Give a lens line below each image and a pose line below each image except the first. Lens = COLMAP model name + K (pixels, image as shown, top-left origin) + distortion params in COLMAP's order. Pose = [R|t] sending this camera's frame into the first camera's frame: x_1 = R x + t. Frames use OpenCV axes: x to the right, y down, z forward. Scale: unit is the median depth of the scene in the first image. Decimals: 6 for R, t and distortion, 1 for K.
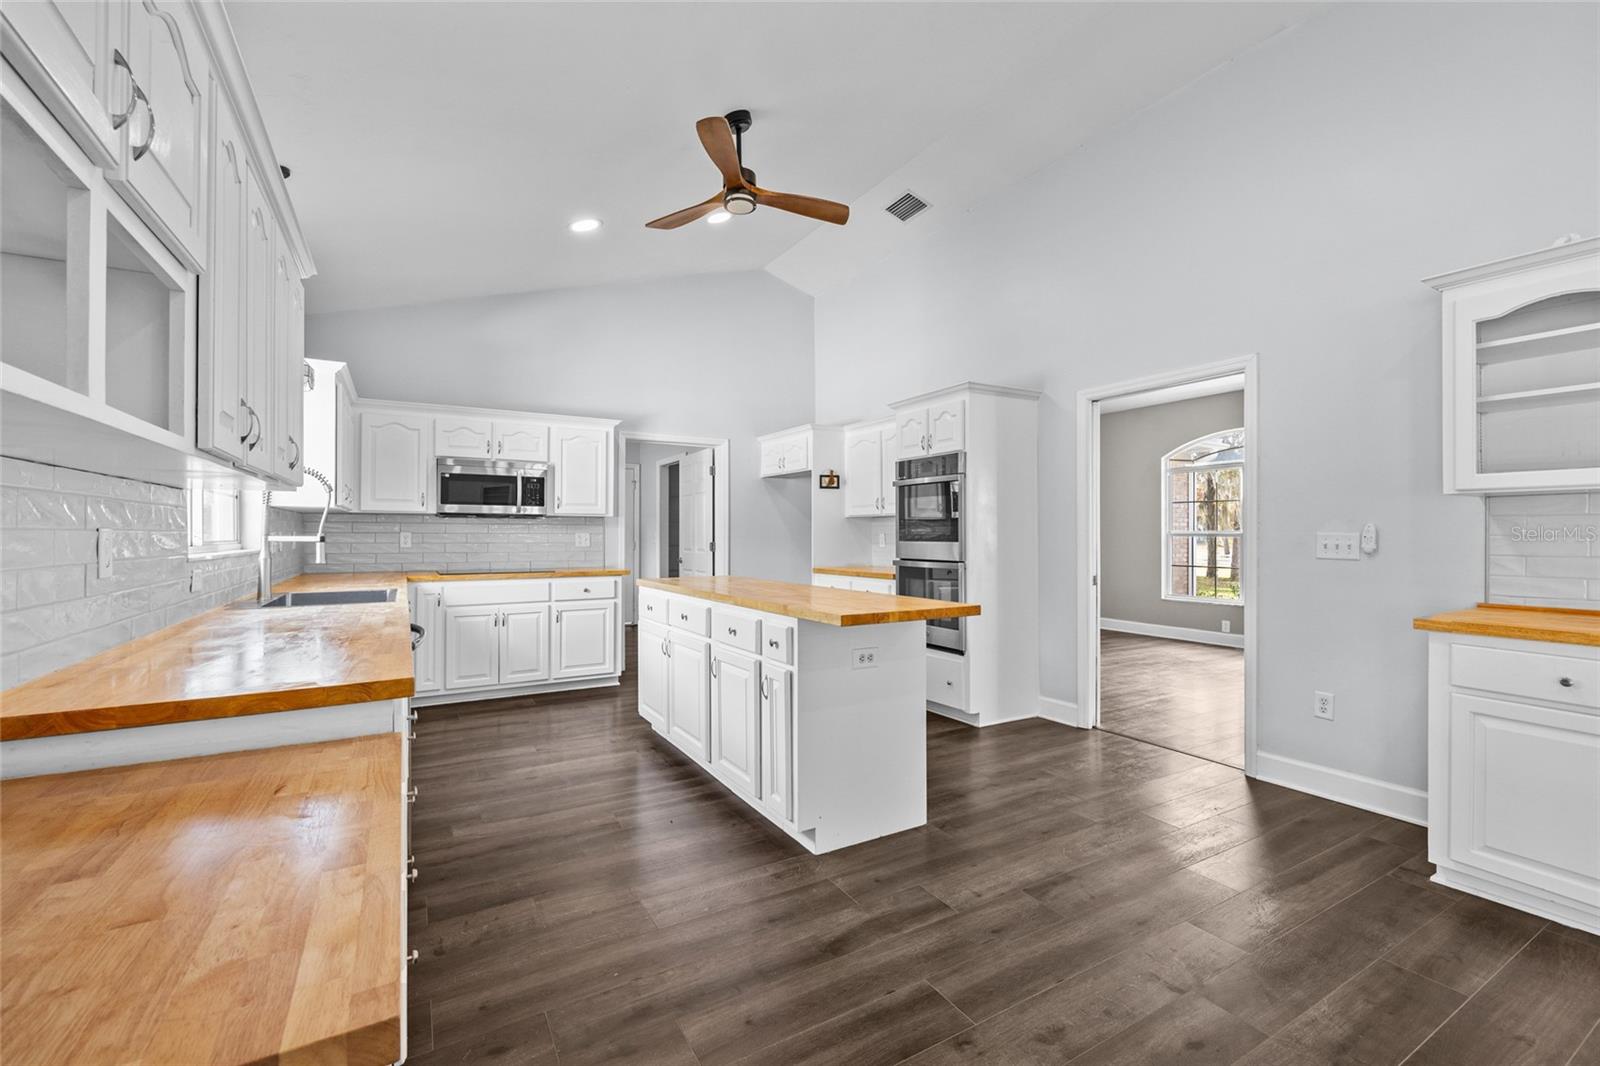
lens RADIAL K [[673.1, 0, 804.5], [0, 673.1, 529.4], [0, 0, 1]] dist [-0.004936, 0.001252]
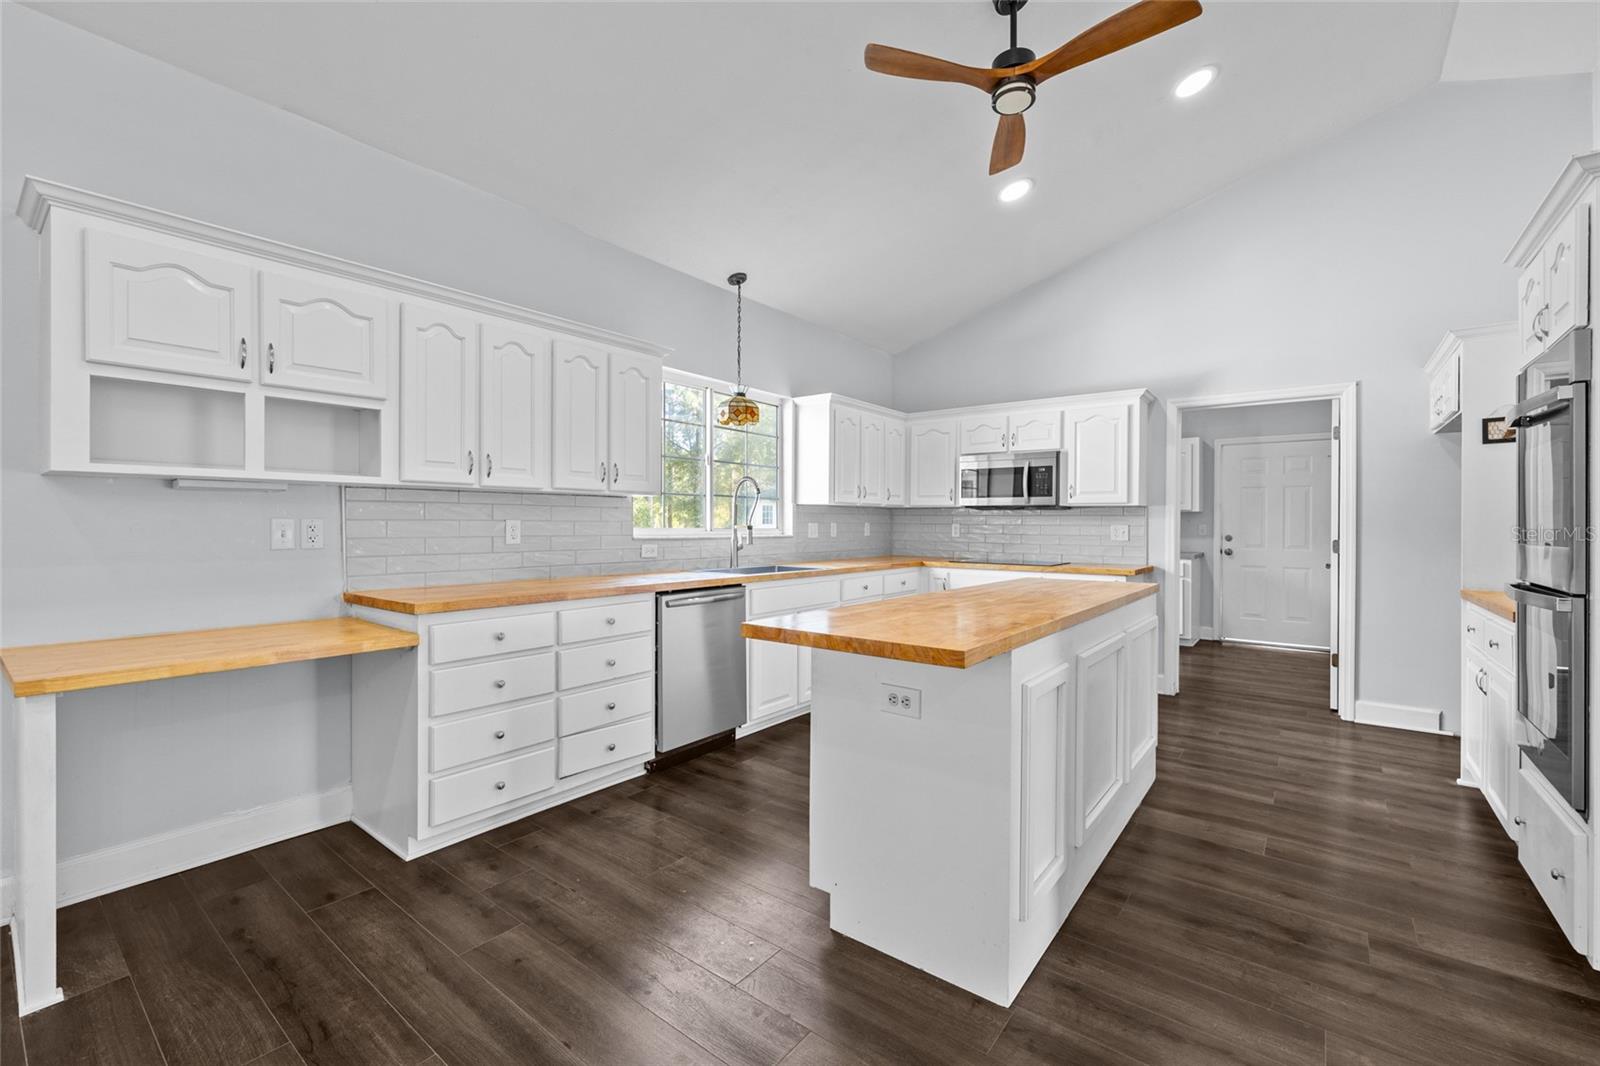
lens RADIAL K [[673.1, 0, 801.6], [0, 673.1, 528.0], [0, 0, 1]] dist [-0.004936, 0.001252]
pose [[0.374420, 0.006597, -0.927236, 0.380890], [0.000668, 0.999973, 0.007384, 0.002867], [0.927259, -0.003384, 0.374405, 0.346512]]
